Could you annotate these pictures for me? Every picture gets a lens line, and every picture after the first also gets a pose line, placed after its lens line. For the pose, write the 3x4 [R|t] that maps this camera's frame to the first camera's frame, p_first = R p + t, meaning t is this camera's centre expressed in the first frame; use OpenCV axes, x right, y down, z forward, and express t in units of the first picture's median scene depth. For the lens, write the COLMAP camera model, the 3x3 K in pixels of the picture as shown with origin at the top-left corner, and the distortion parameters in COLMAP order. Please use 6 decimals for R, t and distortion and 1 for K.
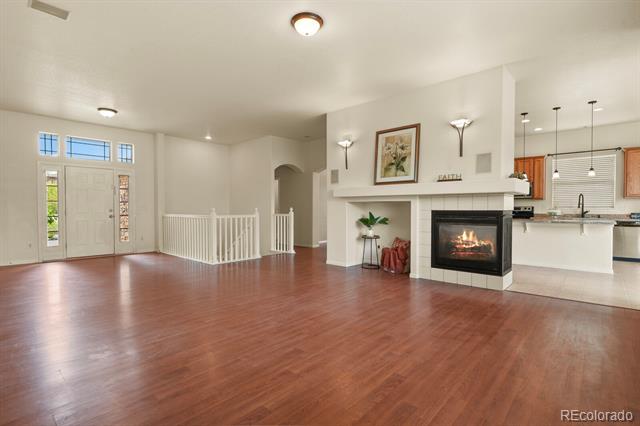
lens RADIAL K [[312.7, 0, 319.1], [0, 312.7, 205.7], [0, 0, 1]] dist [-0.000778, -0.000048]
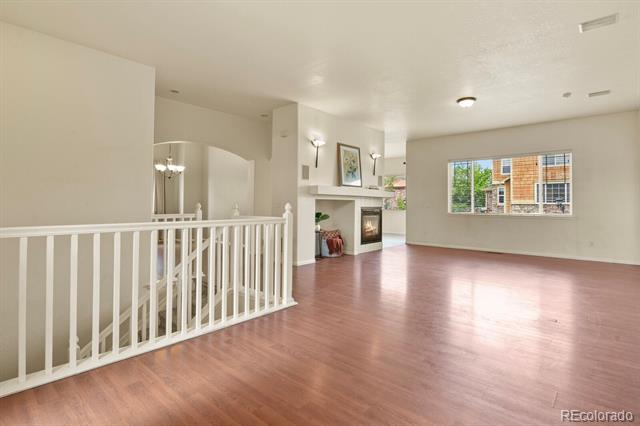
lens RADIAL K [[312.7, 0, 319.1], [0, 312.7, 205.7], [0, 0, 1]] dist [-0.000778, -0.000048]
pose [[0.002962, 0.009051, 0.999955, -1.102022], [-0.007935, 0.999928, -0.009027, 0.022823], [-0.999964, -0.007908, 0.003033, 1.140565]]
